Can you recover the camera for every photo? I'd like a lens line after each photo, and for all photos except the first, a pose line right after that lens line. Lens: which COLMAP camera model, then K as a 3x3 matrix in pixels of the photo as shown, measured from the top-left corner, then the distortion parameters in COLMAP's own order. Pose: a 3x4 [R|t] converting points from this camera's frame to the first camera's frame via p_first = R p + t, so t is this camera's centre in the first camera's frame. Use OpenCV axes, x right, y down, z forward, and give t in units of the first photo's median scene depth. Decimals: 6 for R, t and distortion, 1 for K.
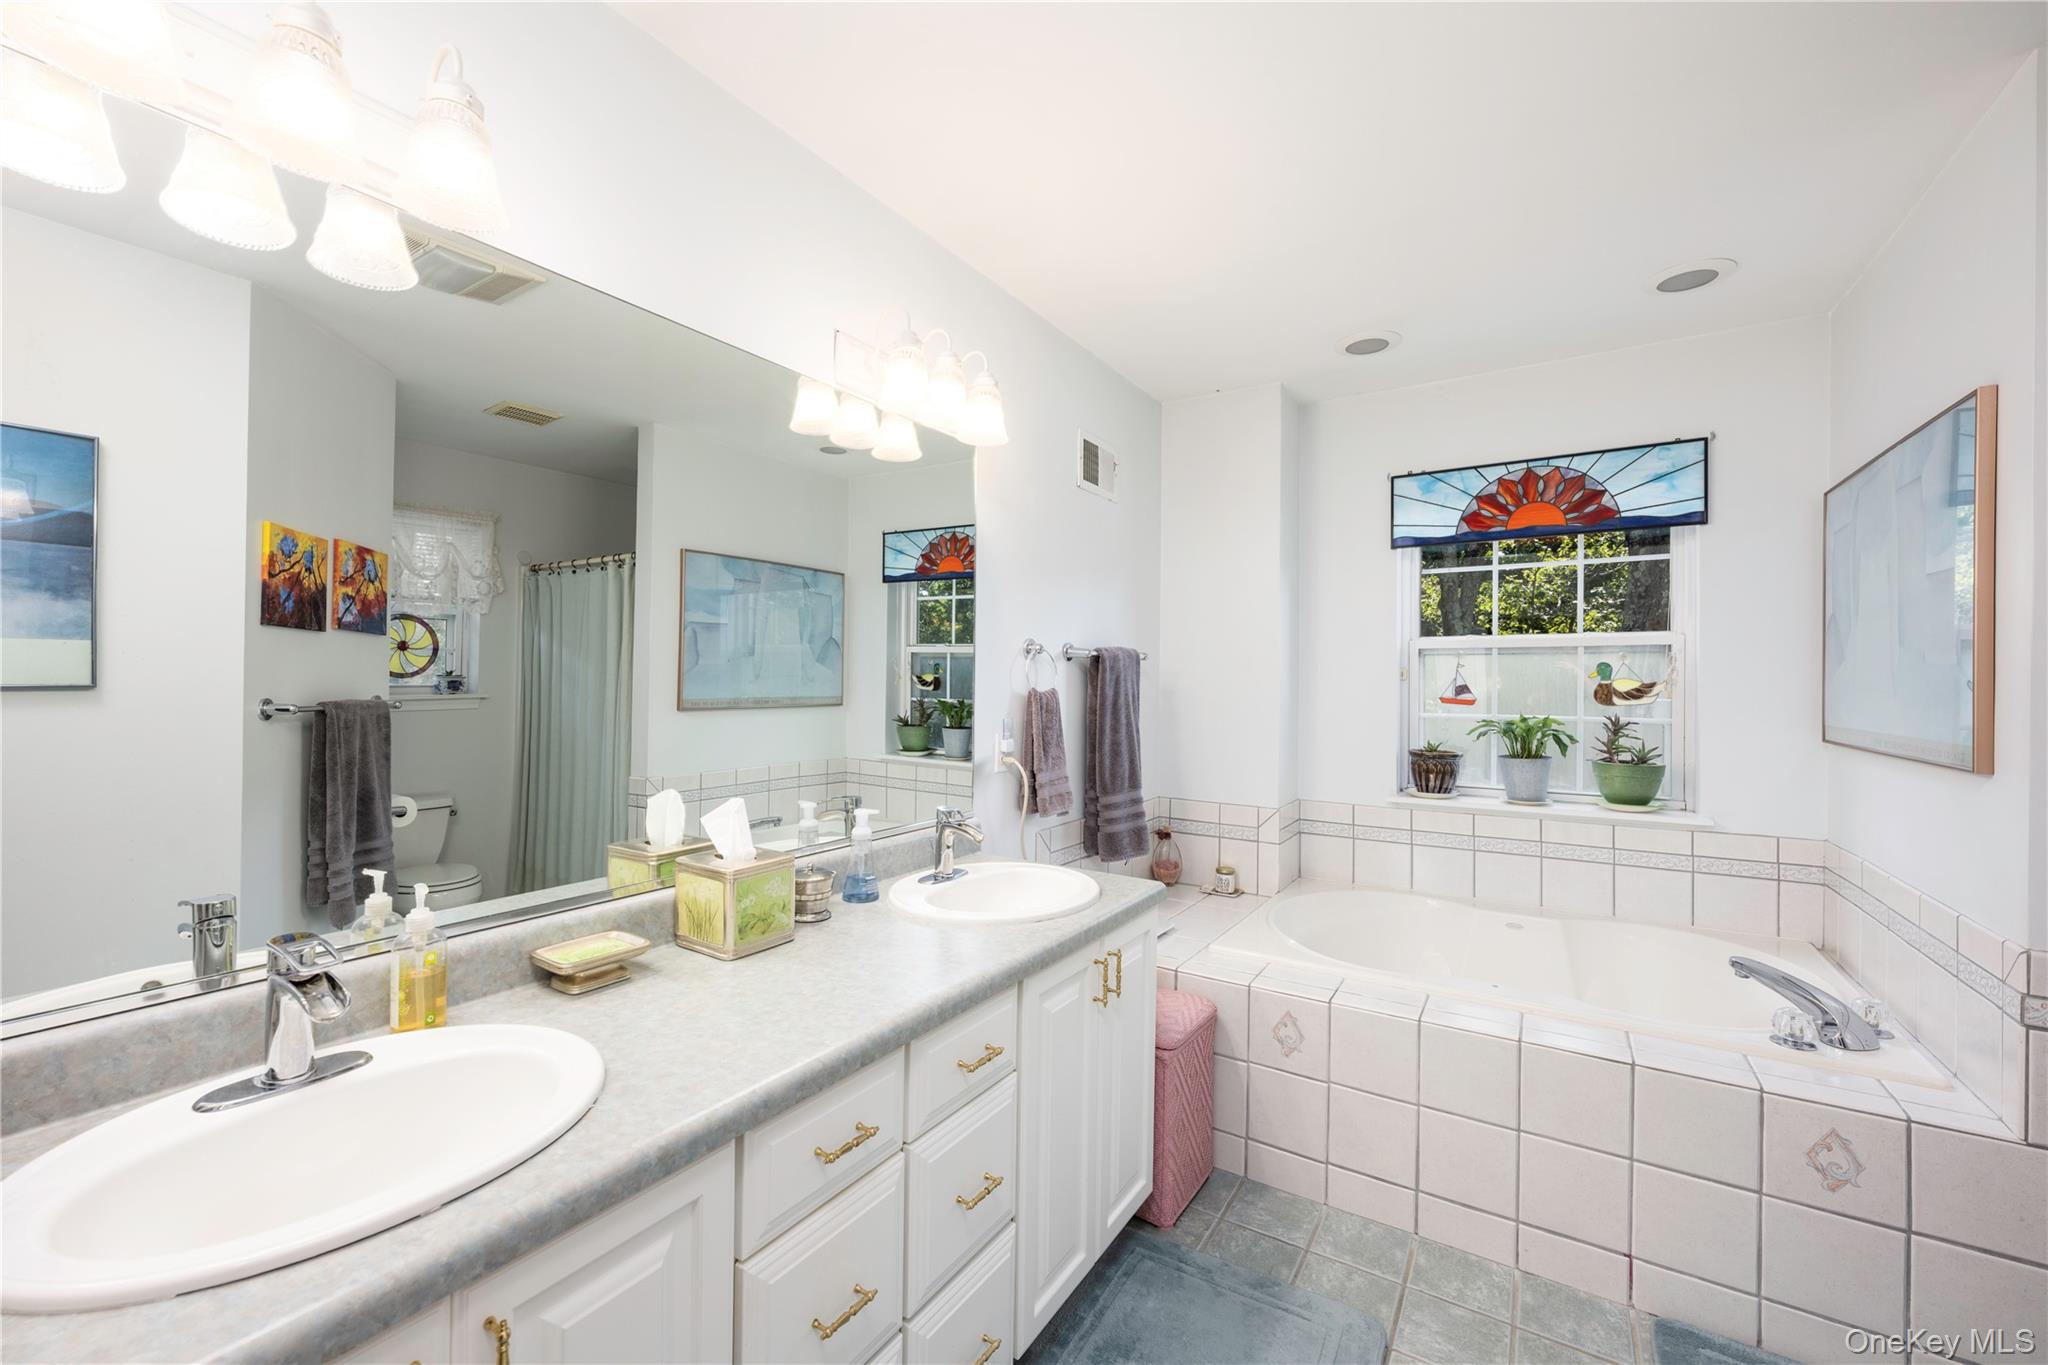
lens RADIAL K [[826.1, 0, 1018.9], [0, 826.1, 678.0], [0, 0, 1]] dist [0.000264, -0.000205]
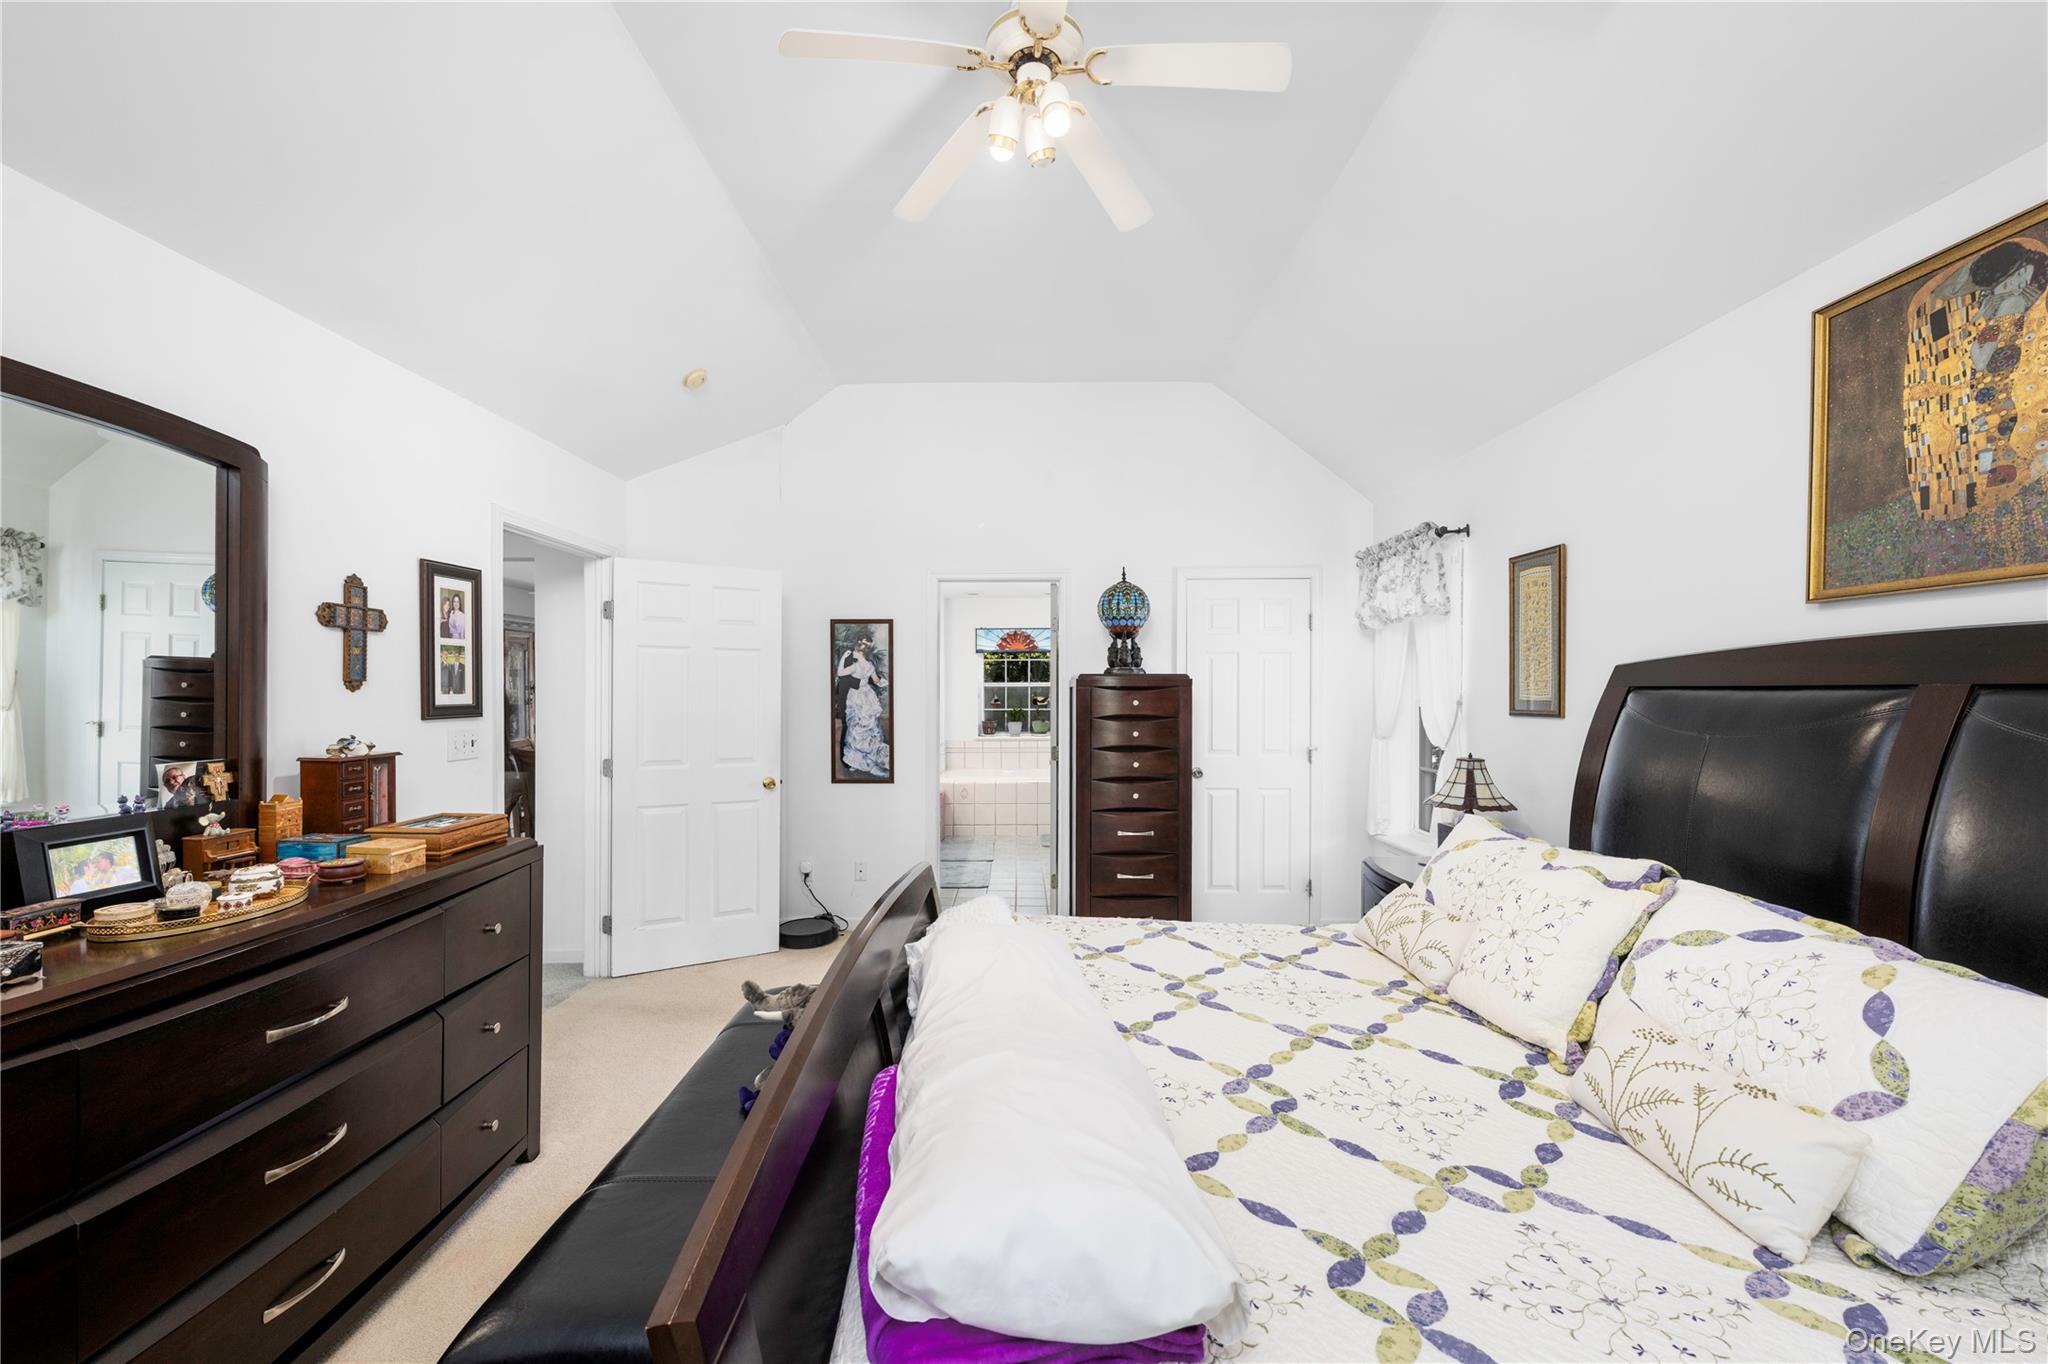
lens RADIAL K [[826.1, 0, 1025.3], [0, 826.1, 689.0], [0, 0, 1]] dist [0.000264, -0.000205]
pose [[0.832518, -0.006394, 0.553961, -1.094763], [0.005663, 0.999979, 0.003032, -0.038247], [-0.553969, 0.000613, 0.832537, -1.639892]]
